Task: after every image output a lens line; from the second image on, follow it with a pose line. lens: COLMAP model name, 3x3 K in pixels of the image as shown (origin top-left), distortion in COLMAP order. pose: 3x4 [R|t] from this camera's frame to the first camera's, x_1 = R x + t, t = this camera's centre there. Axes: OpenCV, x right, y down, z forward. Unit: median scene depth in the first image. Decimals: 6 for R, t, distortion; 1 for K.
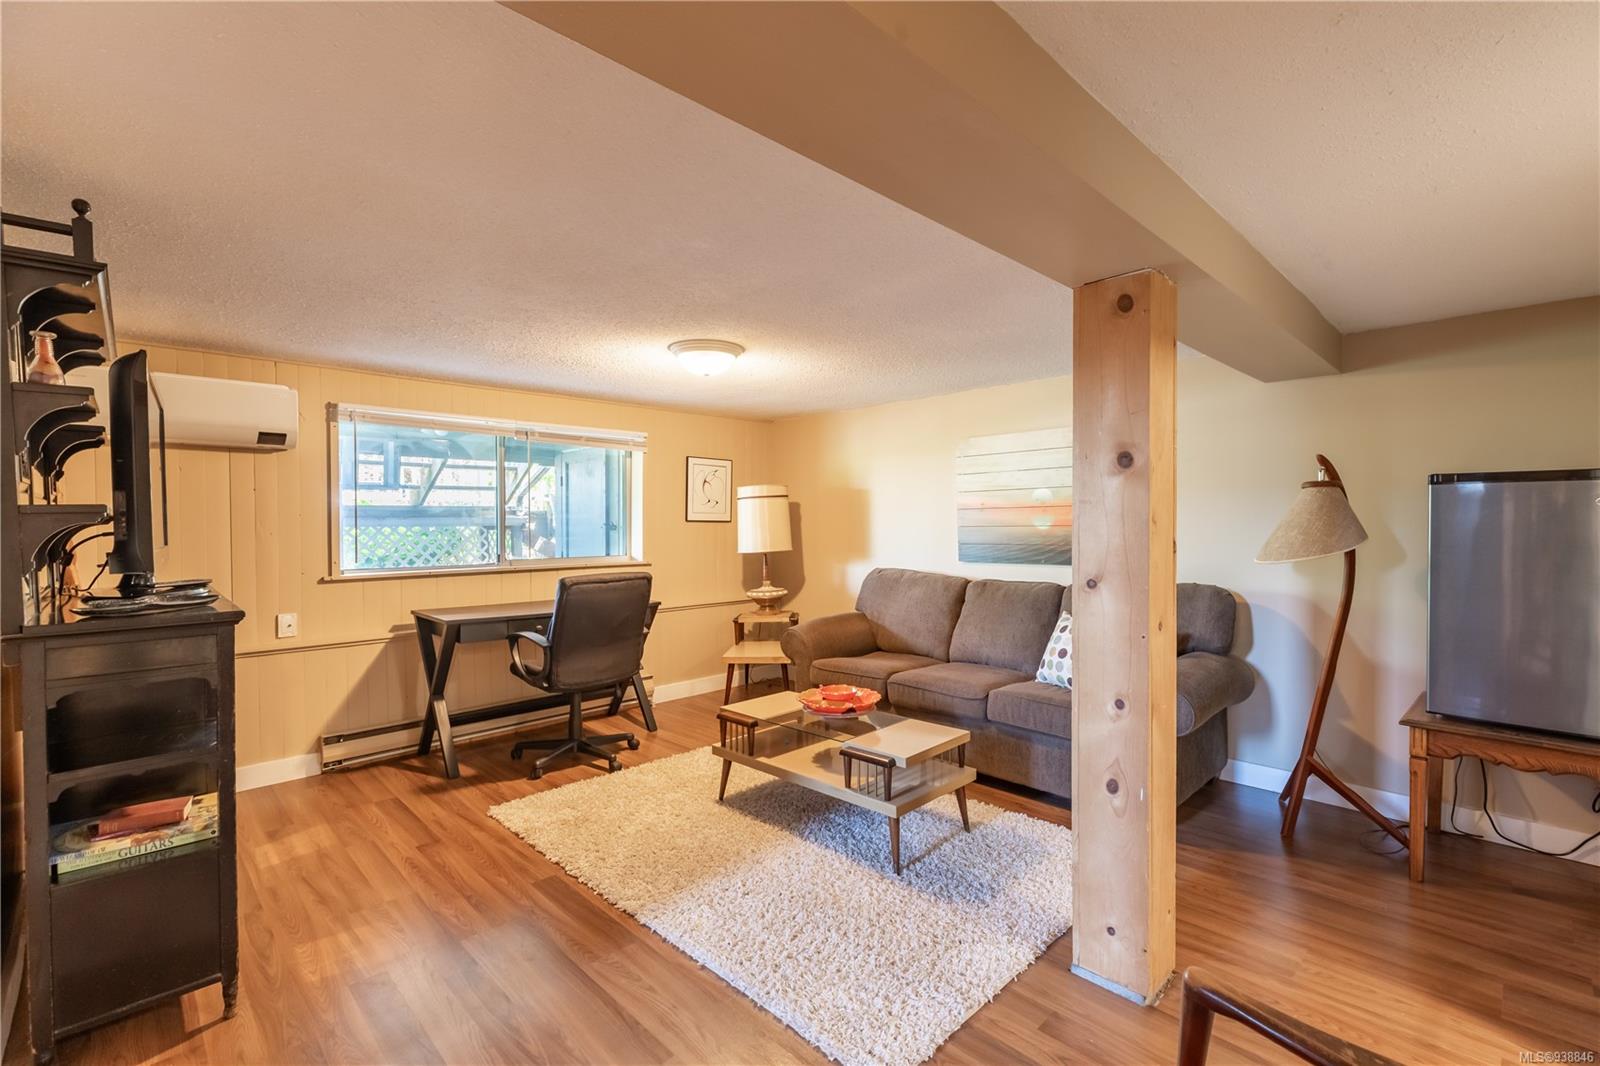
lens RADIAL K [[713.6, 0, 804.4], [0, 713.6, 530.7], [0, 0, 1]] dist [0.001002, 0.000294]
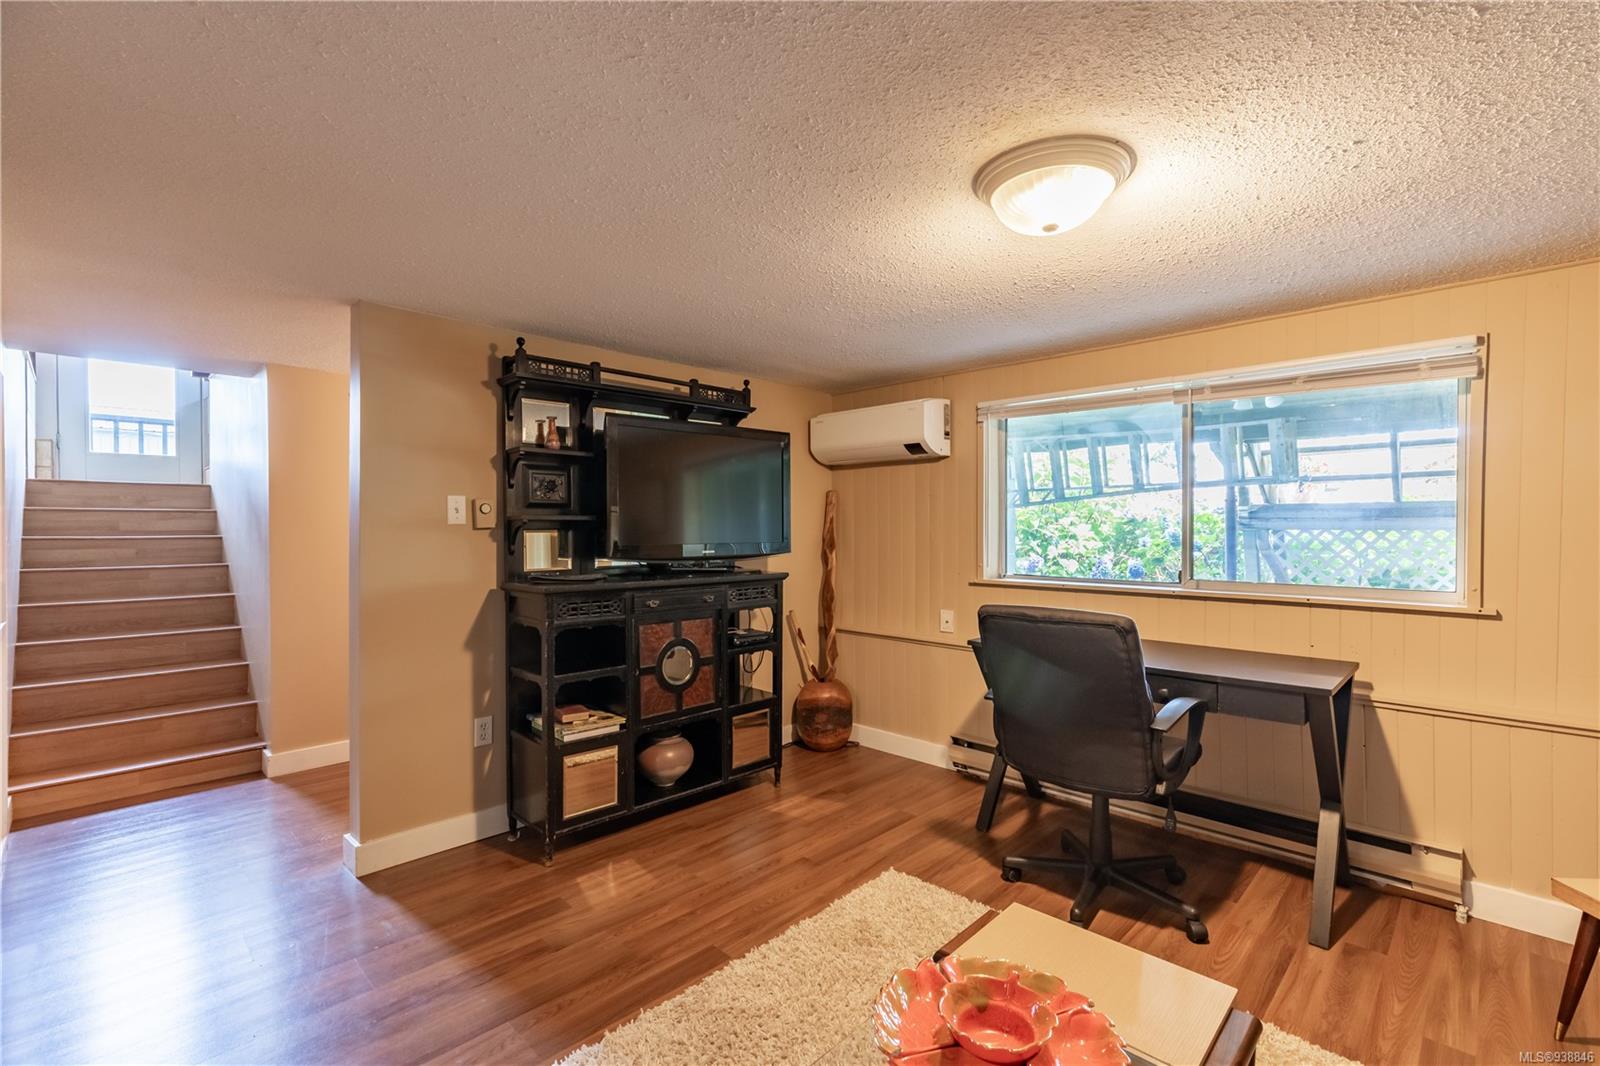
lens RADIAL K [[713.6, 0, 804.4], [0, 713.6, 530.7], [0, 0, 1]] dist [0.001002, 0.000294]
pose [[0.018452, 0.009656, -0.999783, 0.353349], [-0.012128, 0.999882, 0.009433, -0.010808], [0.999756, 0.011951, 0.018567, 0.808372]]
